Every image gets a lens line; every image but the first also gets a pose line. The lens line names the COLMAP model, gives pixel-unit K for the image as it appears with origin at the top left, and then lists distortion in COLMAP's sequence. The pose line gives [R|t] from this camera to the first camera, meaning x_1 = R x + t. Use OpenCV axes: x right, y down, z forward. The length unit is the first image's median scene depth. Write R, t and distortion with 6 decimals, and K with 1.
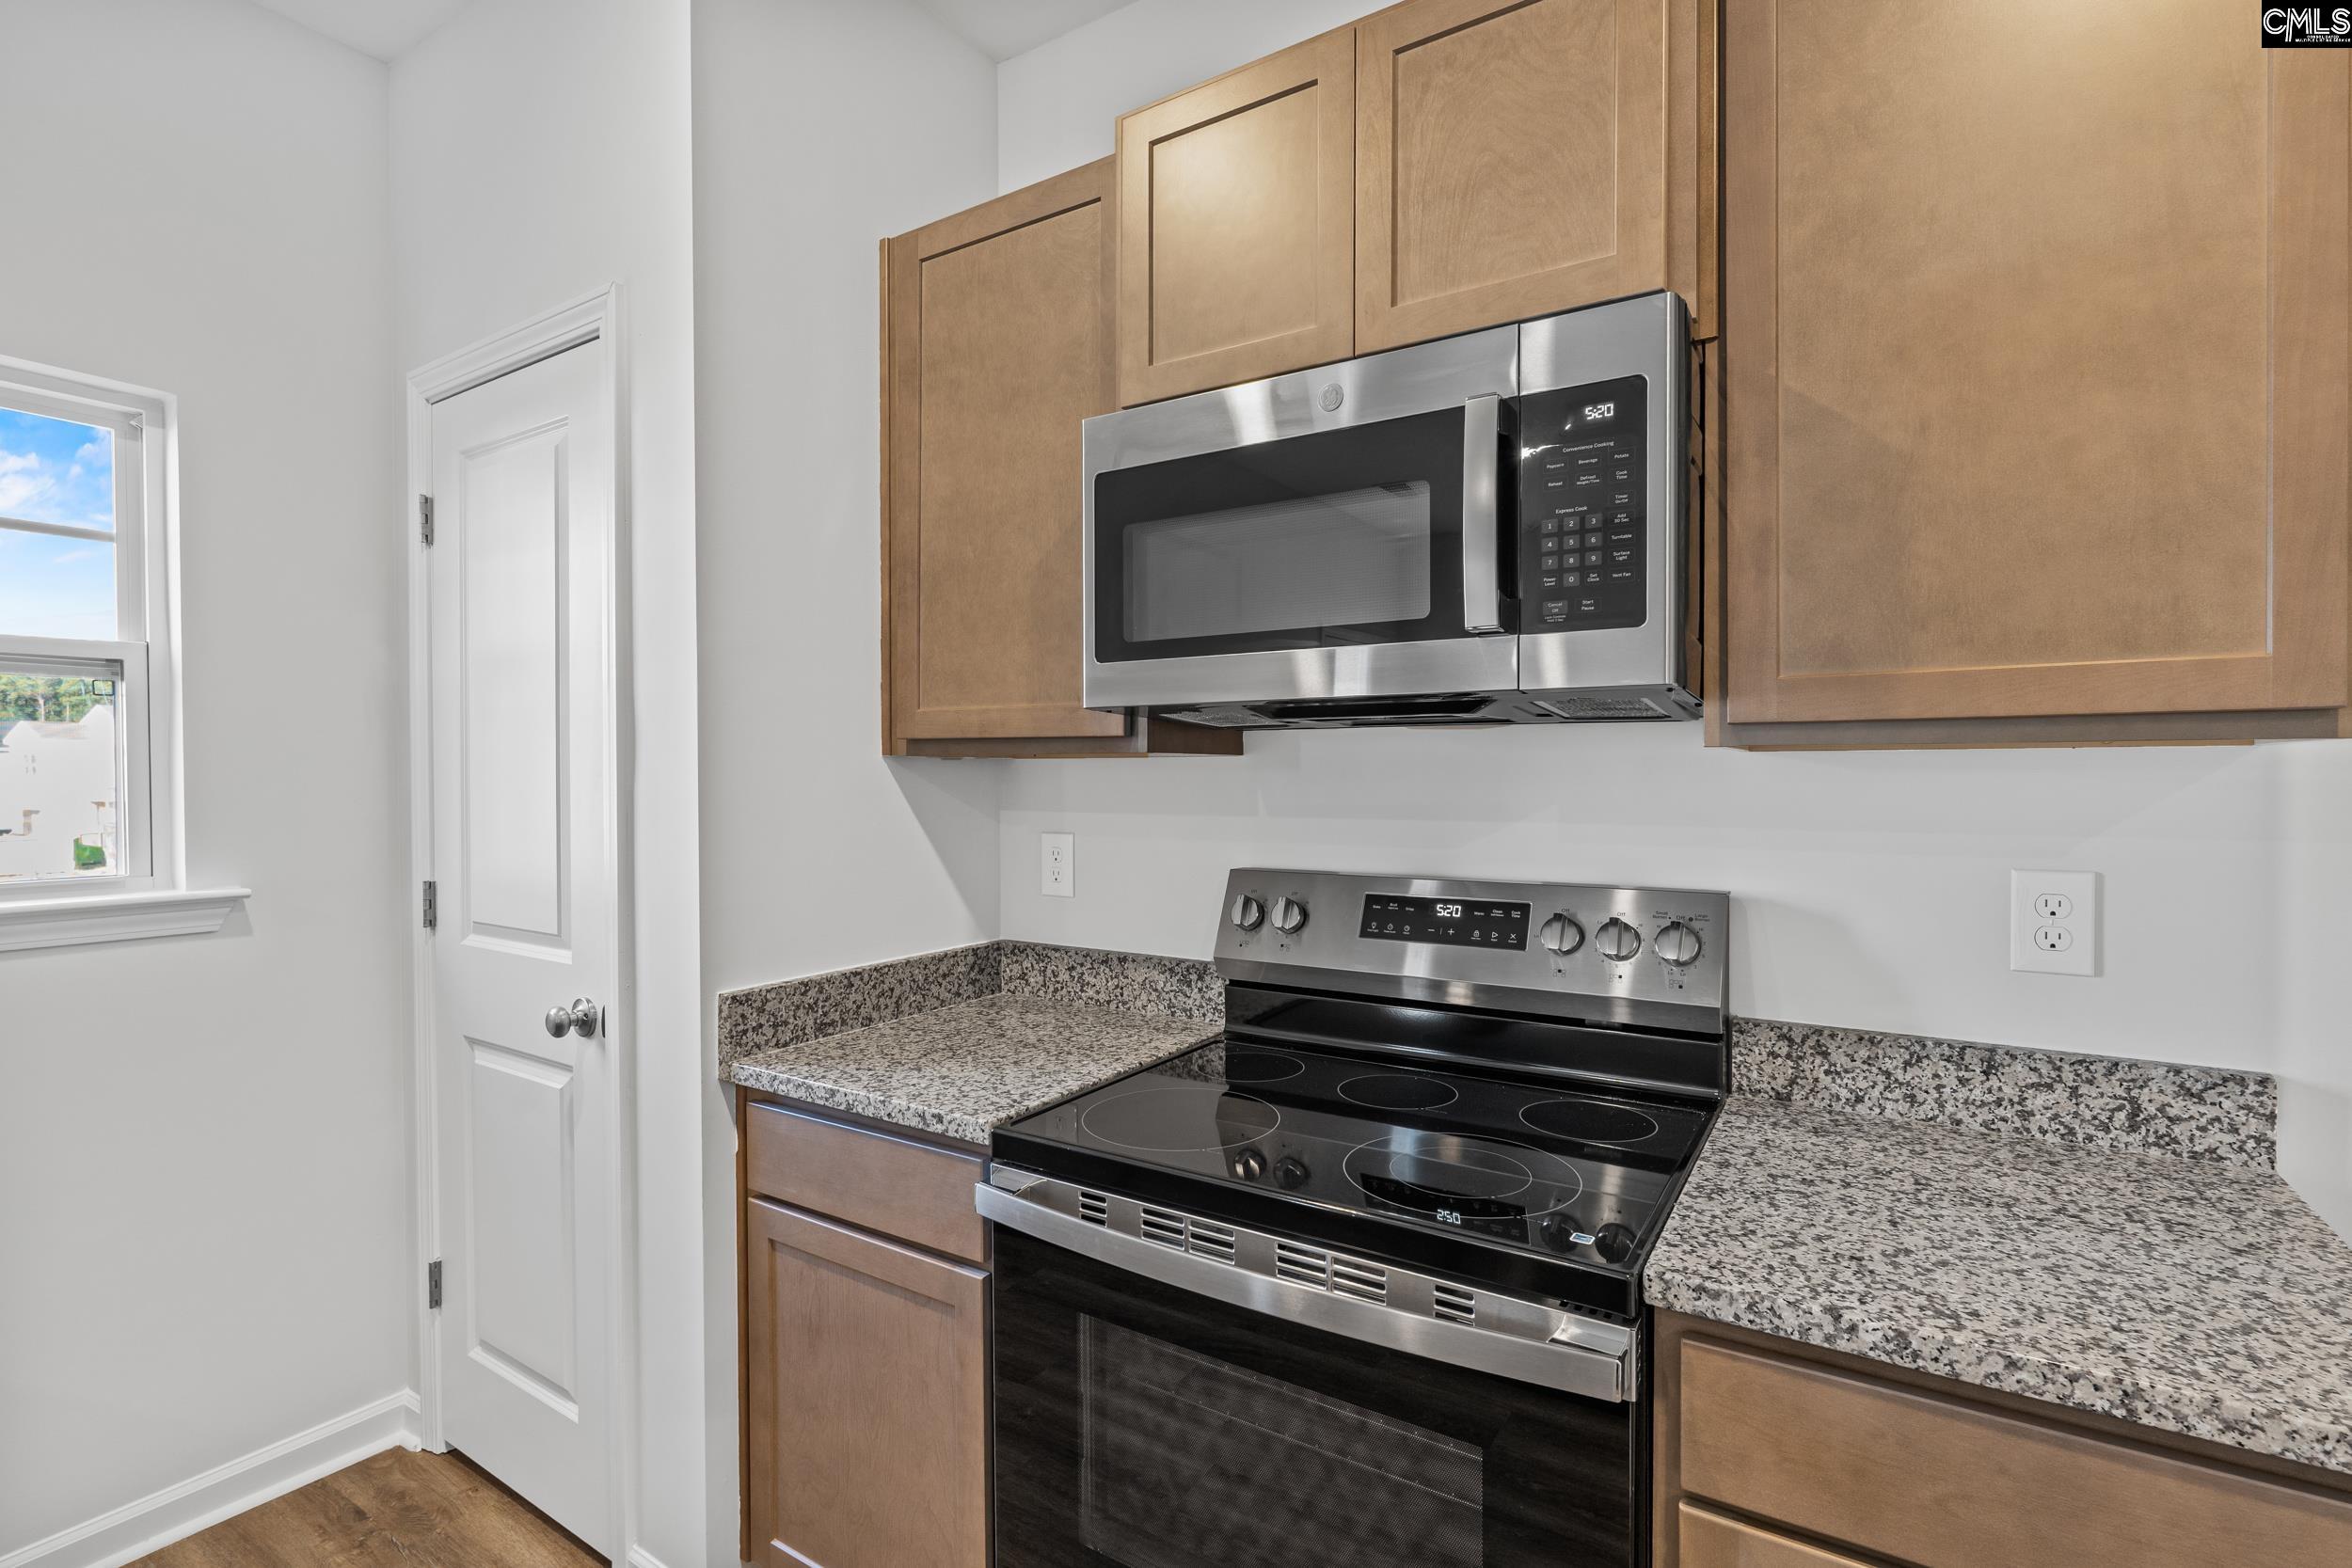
lens RADIAL K [[1107.1, 0, 1176.0], [0, 1107.1, 784.0], [0, 0, 1]] dist [-0.001334, -0.000136]
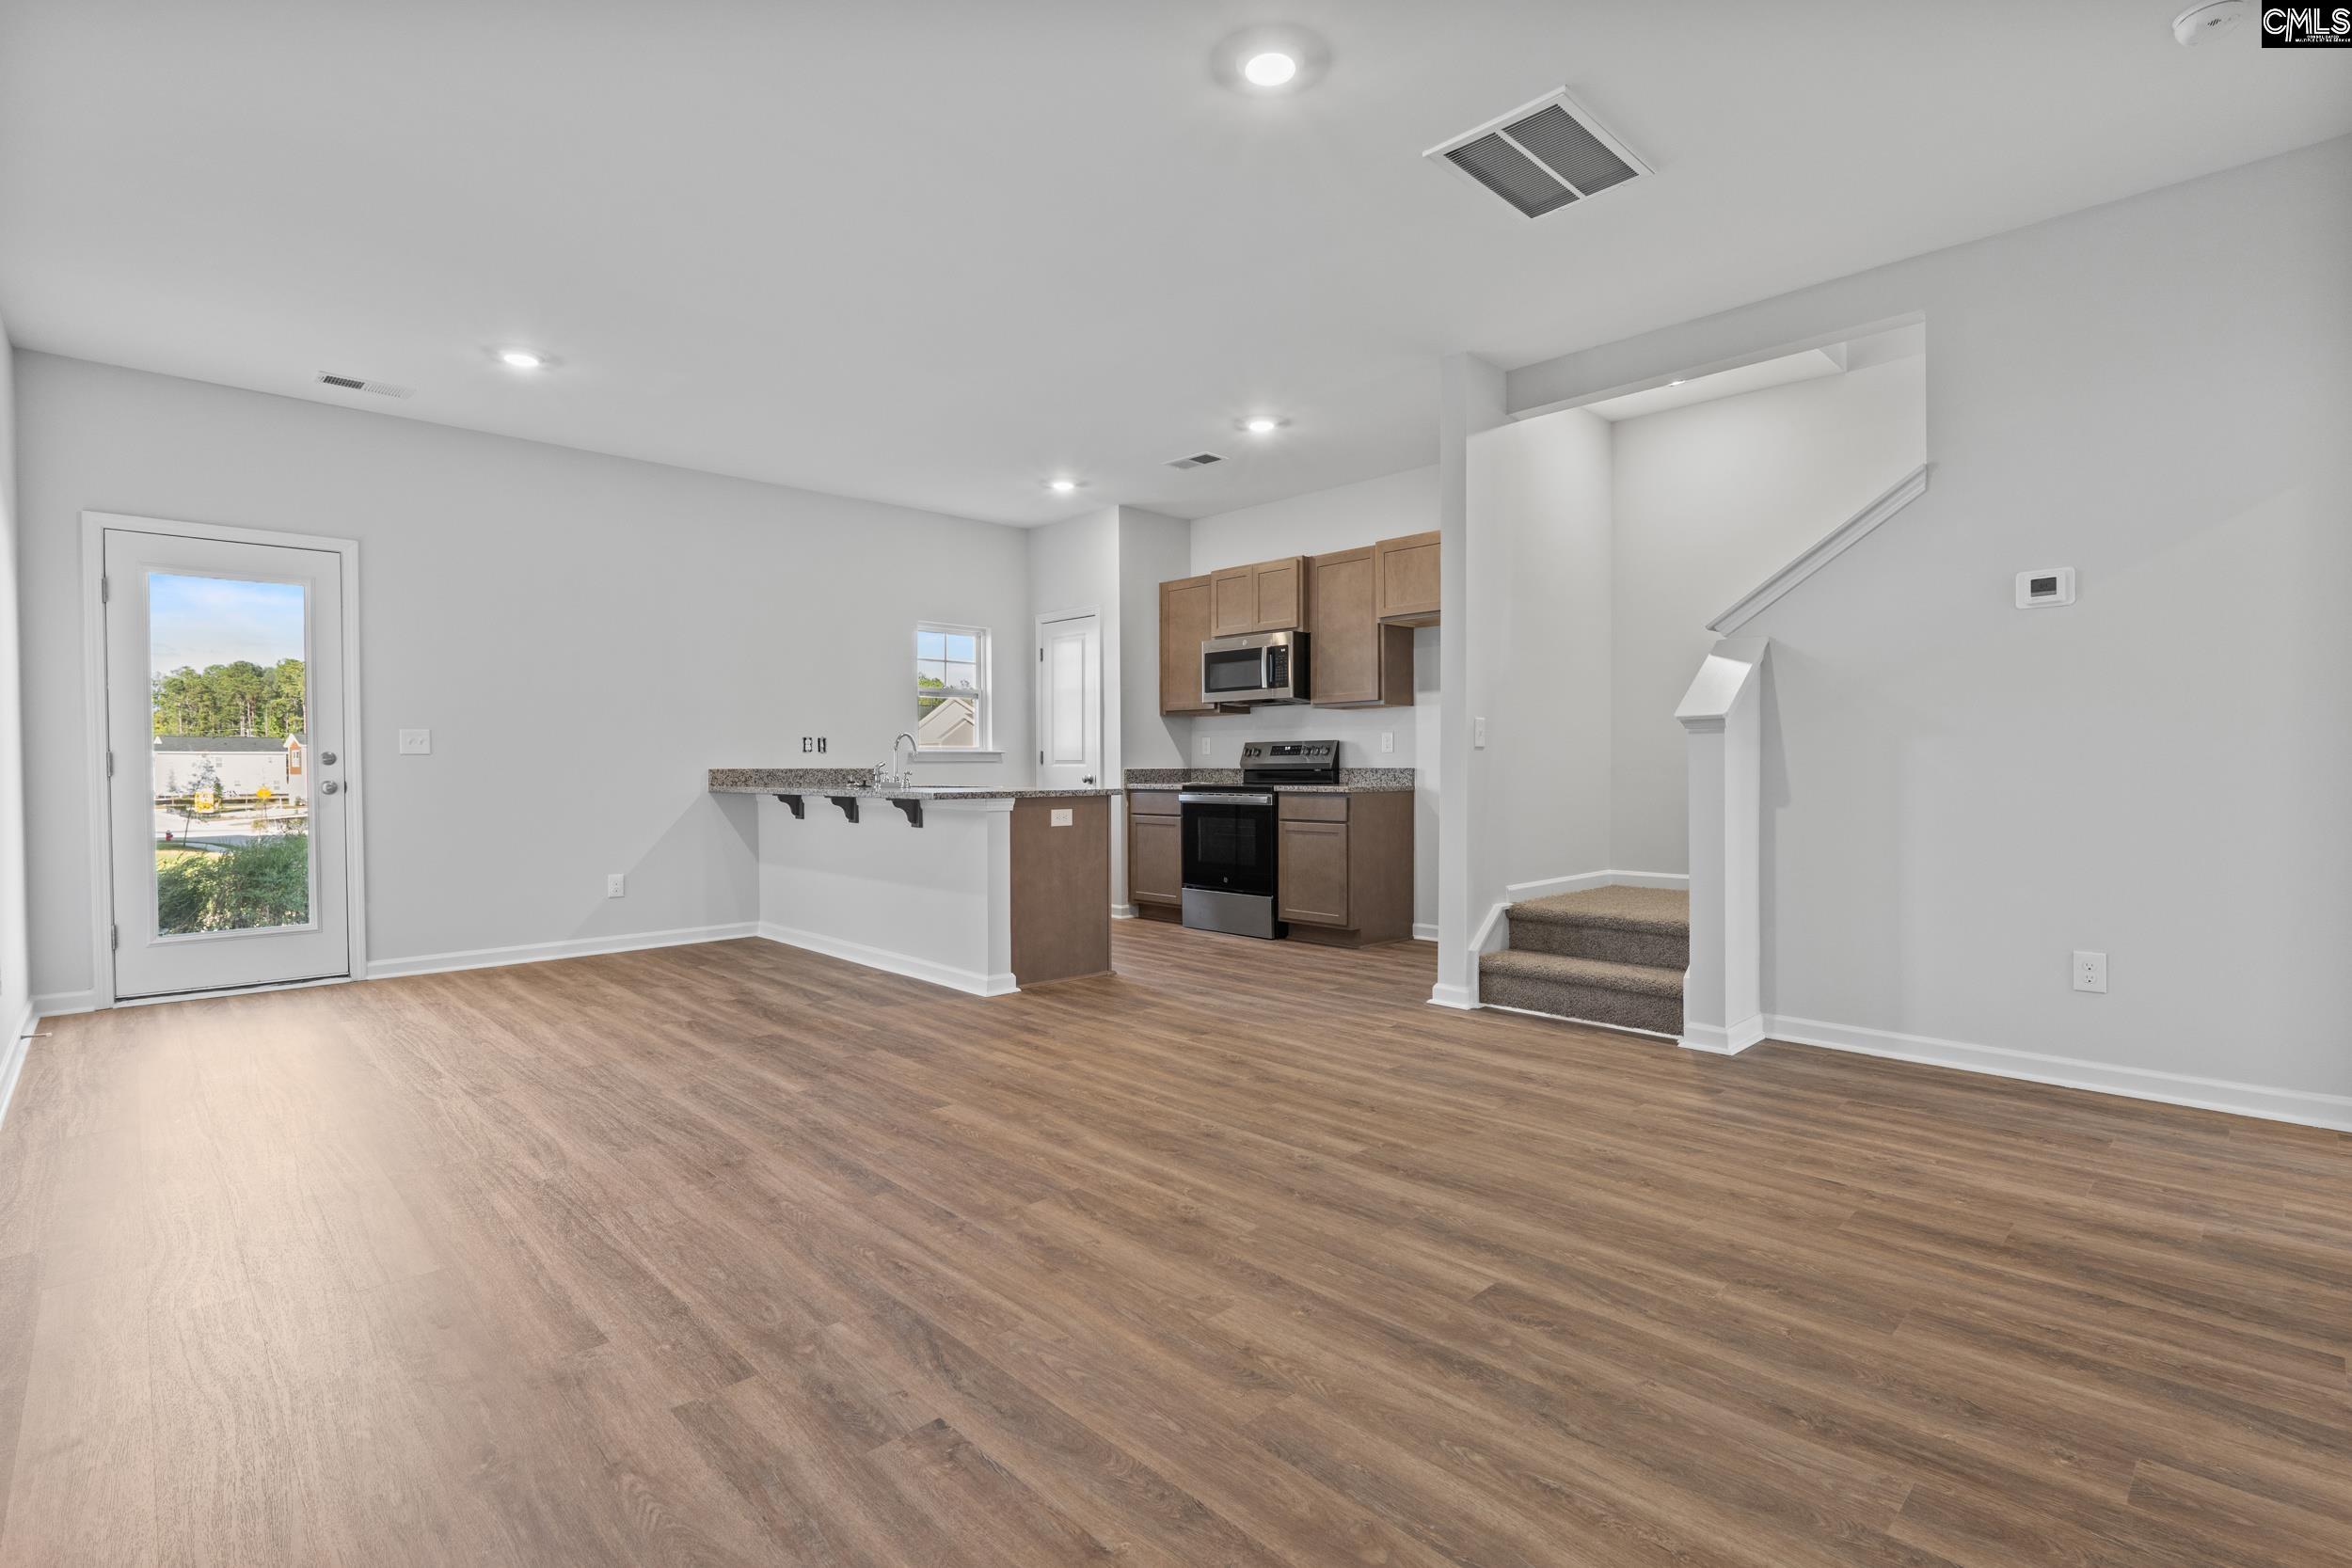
lens RADIAL K [[1107.1, 0, 1176.0], [0, 1107.1, 784.0], [0, 0, 1]] dist [-0.001334, -0.000136]
pose [[0.974461, 0.003166, -0.224535, 0.756930], [-0.002357, 0.999990, 0.003871, 0.226638], [0.224545, -0.003243, 0.974458, -3.163884]]
